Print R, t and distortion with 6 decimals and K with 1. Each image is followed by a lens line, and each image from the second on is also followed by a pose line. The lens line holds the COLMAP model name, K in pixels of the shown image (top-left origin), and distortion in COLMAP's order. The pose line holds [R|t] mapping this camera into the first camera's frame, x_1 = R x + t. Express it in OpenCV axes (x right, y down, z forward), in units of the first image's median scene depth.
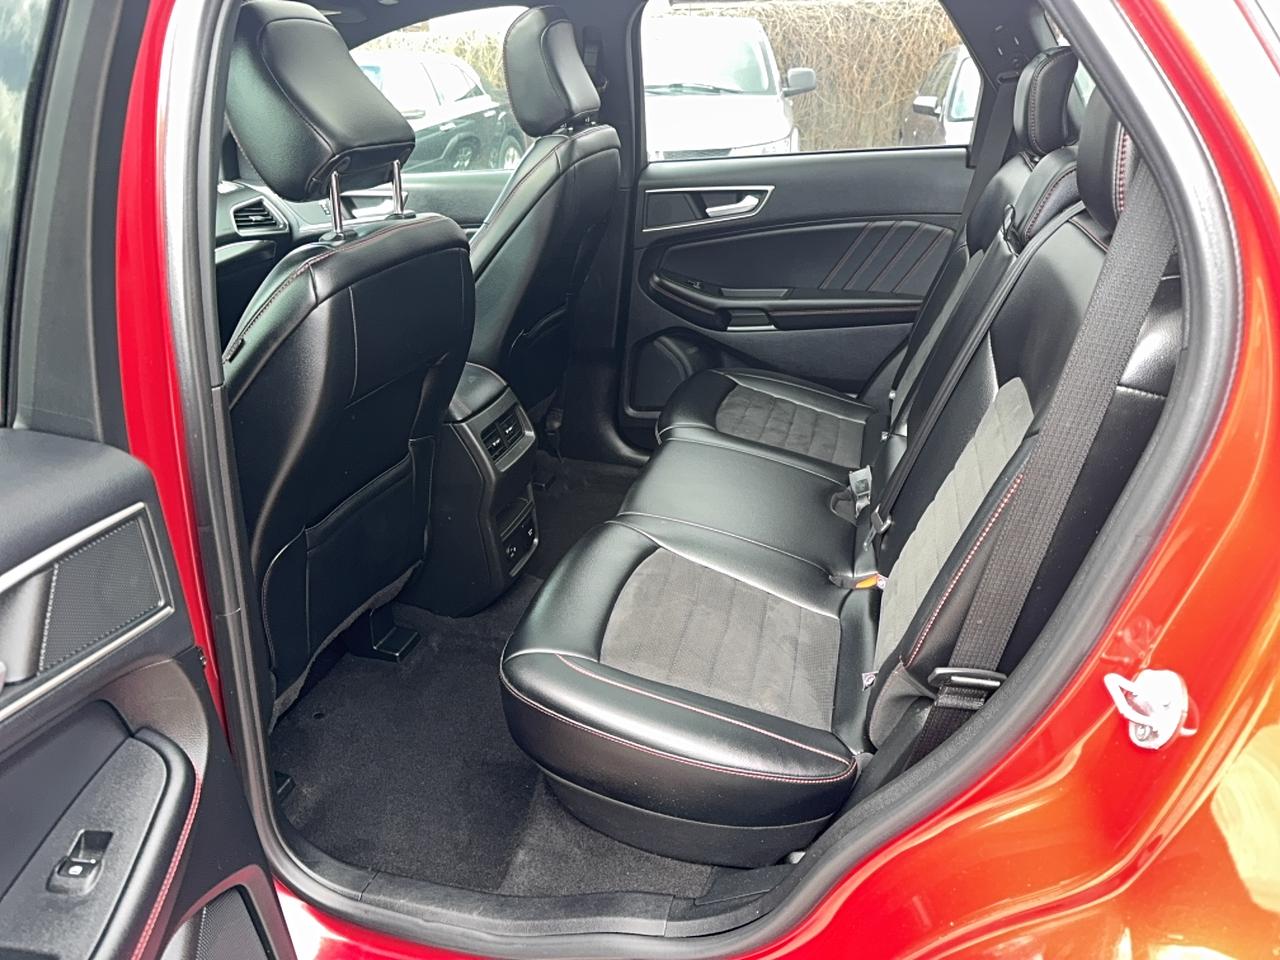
lens RADIAL K [[897.6, 0, 640.0], [0, 897.6, 480.0], [0, 0, 1]] dist [-0.000294, -0.110898]
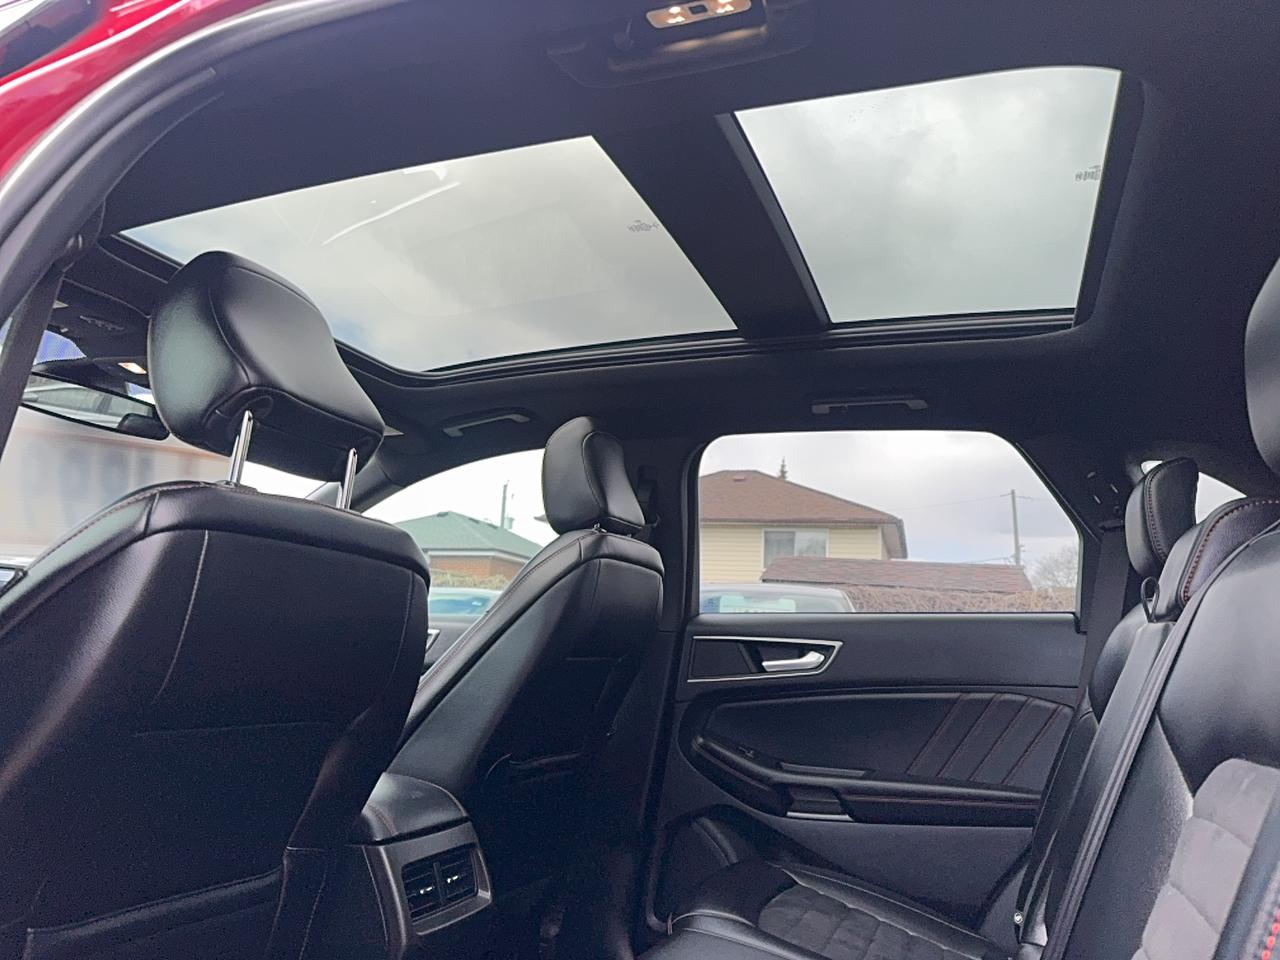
lens RADIAL K [[869.4, 0, 646.1], [0, 869.4, 477.2], [0, 0, 1]] dist [0.077369, -0.153772]
pose [[0.991351, 0.051196, -0.120837, 0.056385], [-0.113333, 0.798228, -0.591598, 0.065813], [0.066168, 0.600176, 0.797127, 0.223446]]
